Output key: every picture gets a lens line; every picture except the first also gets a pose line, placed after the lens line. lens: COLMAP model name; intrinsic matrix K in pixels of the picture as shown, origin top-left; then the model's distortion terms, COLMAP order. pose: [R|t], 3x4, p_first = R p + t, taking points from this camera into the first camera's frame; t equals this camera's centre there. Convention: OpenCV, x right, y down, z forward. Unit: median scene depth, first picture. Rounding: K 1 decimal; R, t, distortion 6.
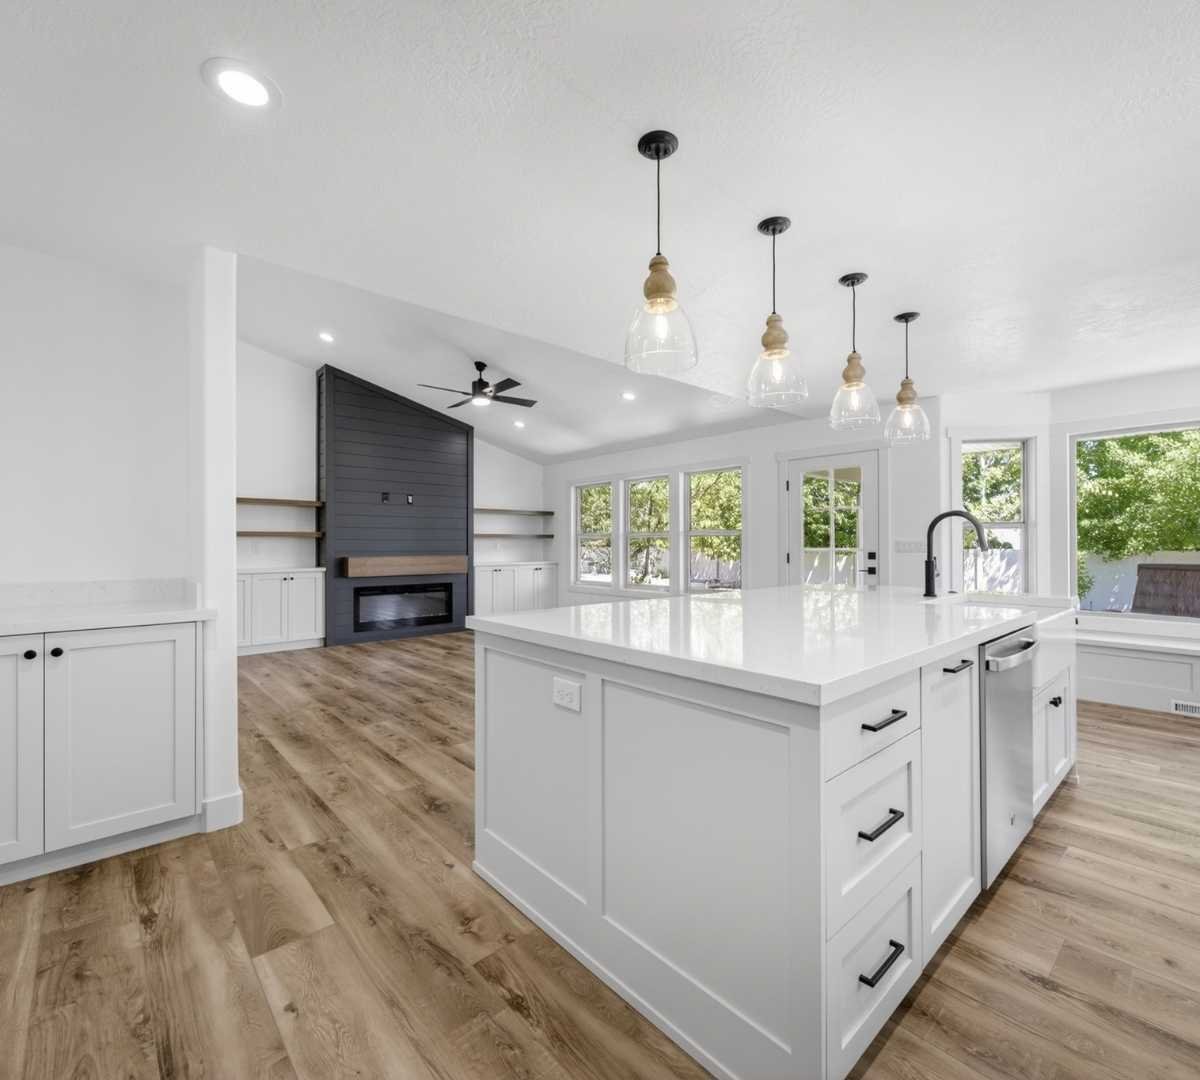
lens RADIAL K [[563.5, 0, 605.6], [0, 563.5, 541.4], [0, 0, 1]] dist [-0.004243, -0.000870]
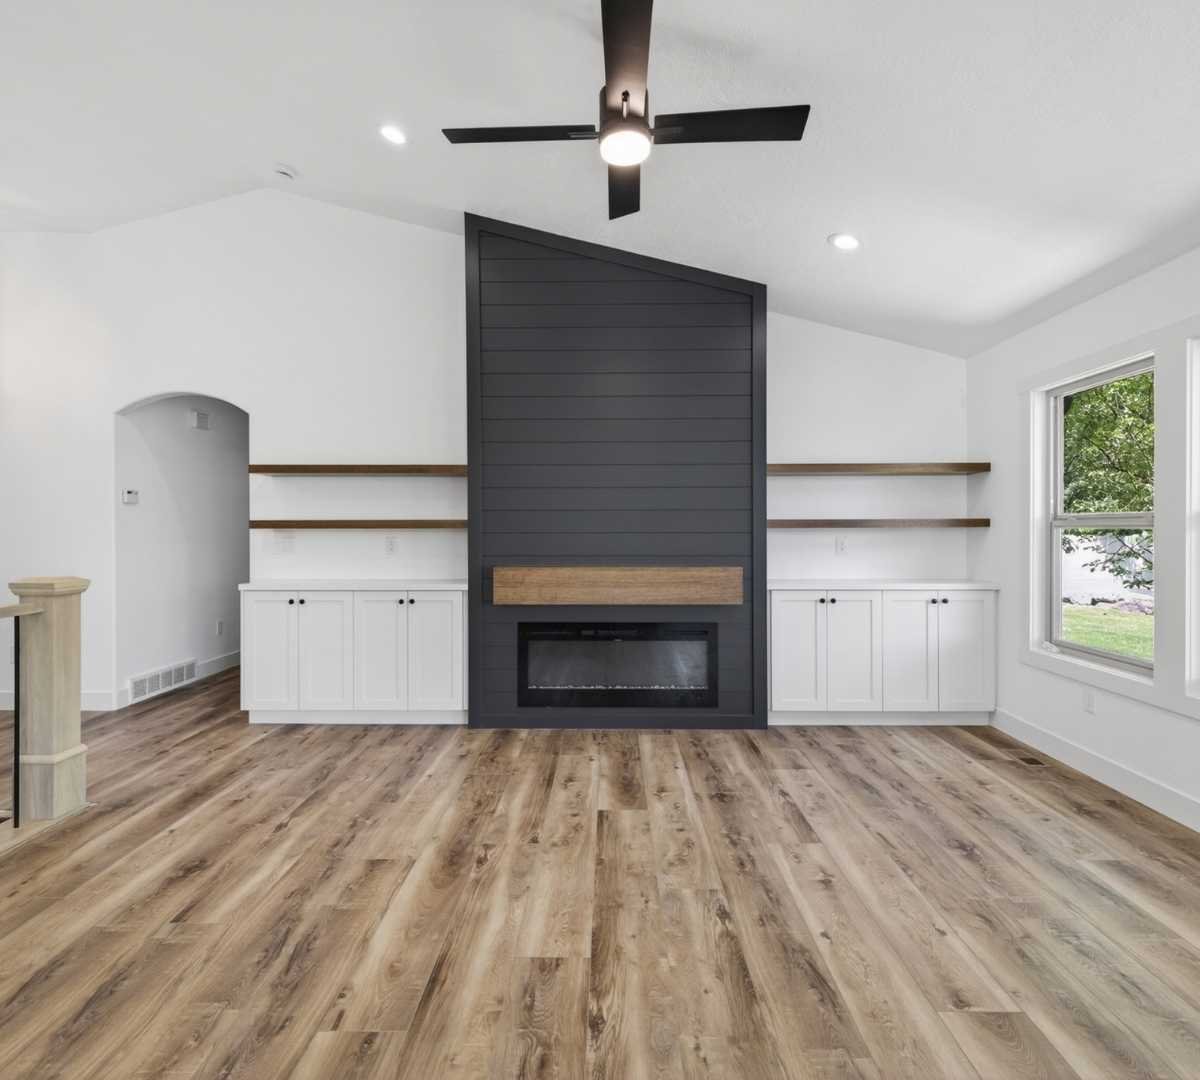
lens RADIAL K [[674.1, 0, 602.8], [0, 674.1, 528.0], [0, 0, 1]] dist [0.012159, -0.006510]
pose [[0.740709, 0.003137, -0.671818, 0.044096], [0.004492, 0.999944, 0.009621, -0.014451], [0.671811, -0.010144, 0.740653, 0.596361]]
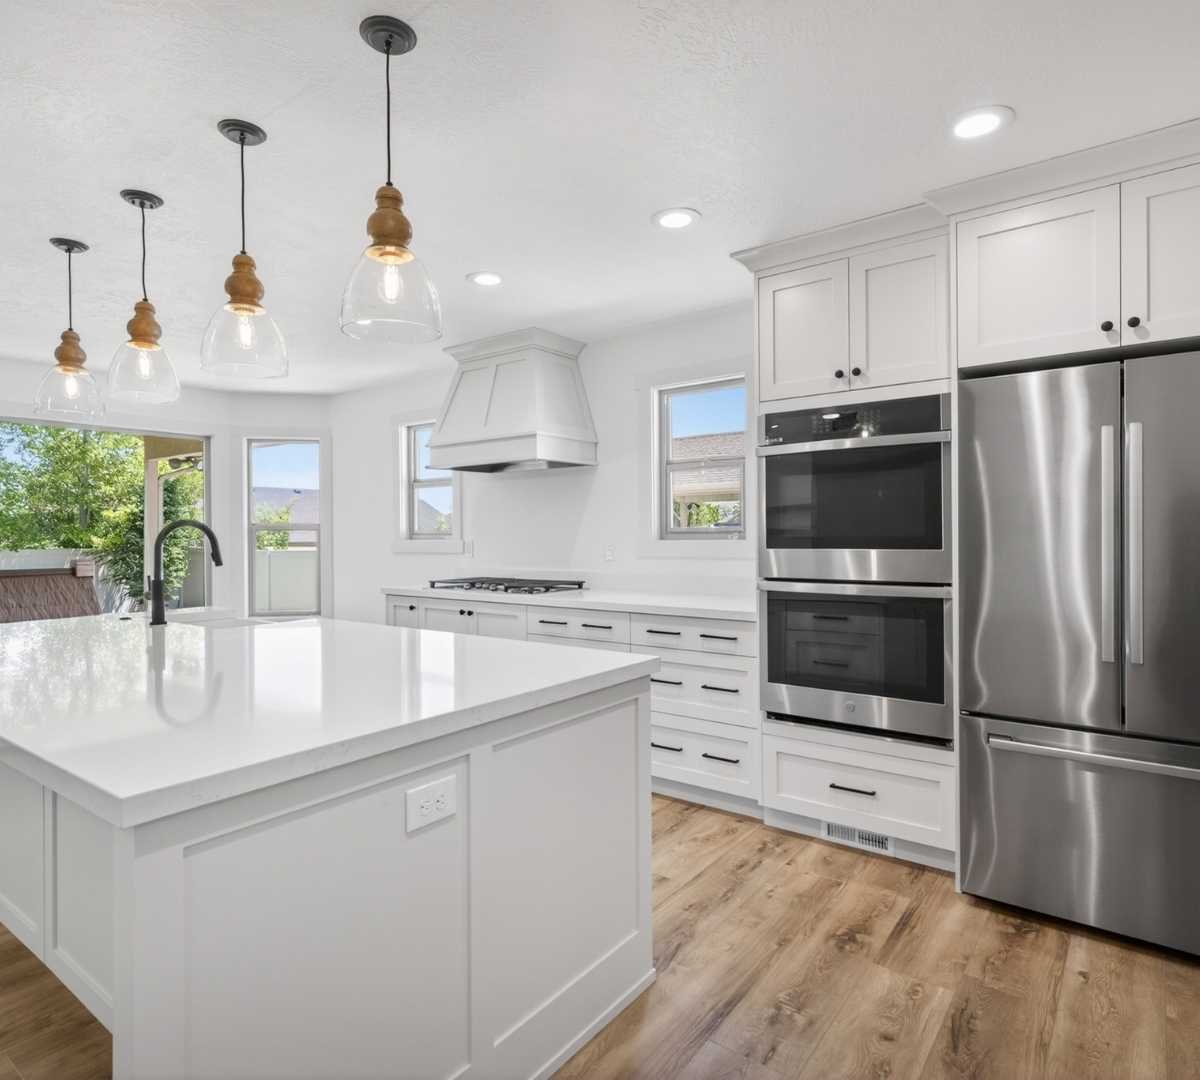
lens RADIAL K [[731.8, 0, 592.6], [0, 731.8, 537.2], [0, 0, 1]] dist [0.004656, -0.002370]
pose [[-0.177815, -0.003337, 0.984058, -0.241603], [0.002538, 0.999989, 0.003849, -0.012704], [-0.984061, 0.003182, -0.177805, 0.240969]]
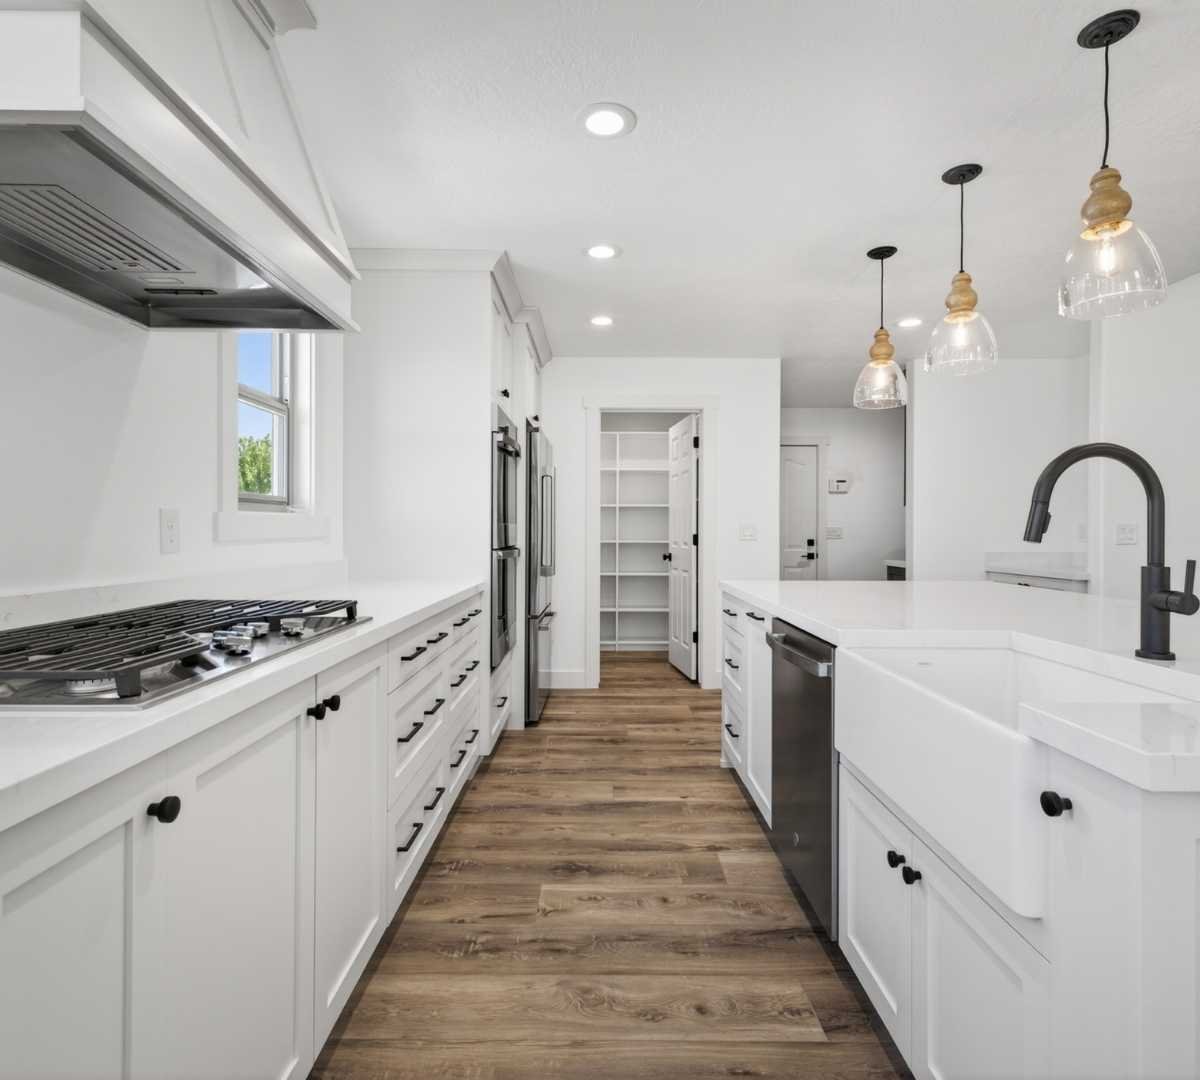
lens RADIAL K [[674.1, 0, 601.9], [0, 674.1, 535.6], [0, 0, 1]] dist [0.012159, -0.006510]
pose [[-0.664336, 0.001684, -0.747432, 0.501042], [0.001259, 0.999999, 0.001134, 0.004594], [0.747433, -0.000188, -0.664337, 0.429915]]
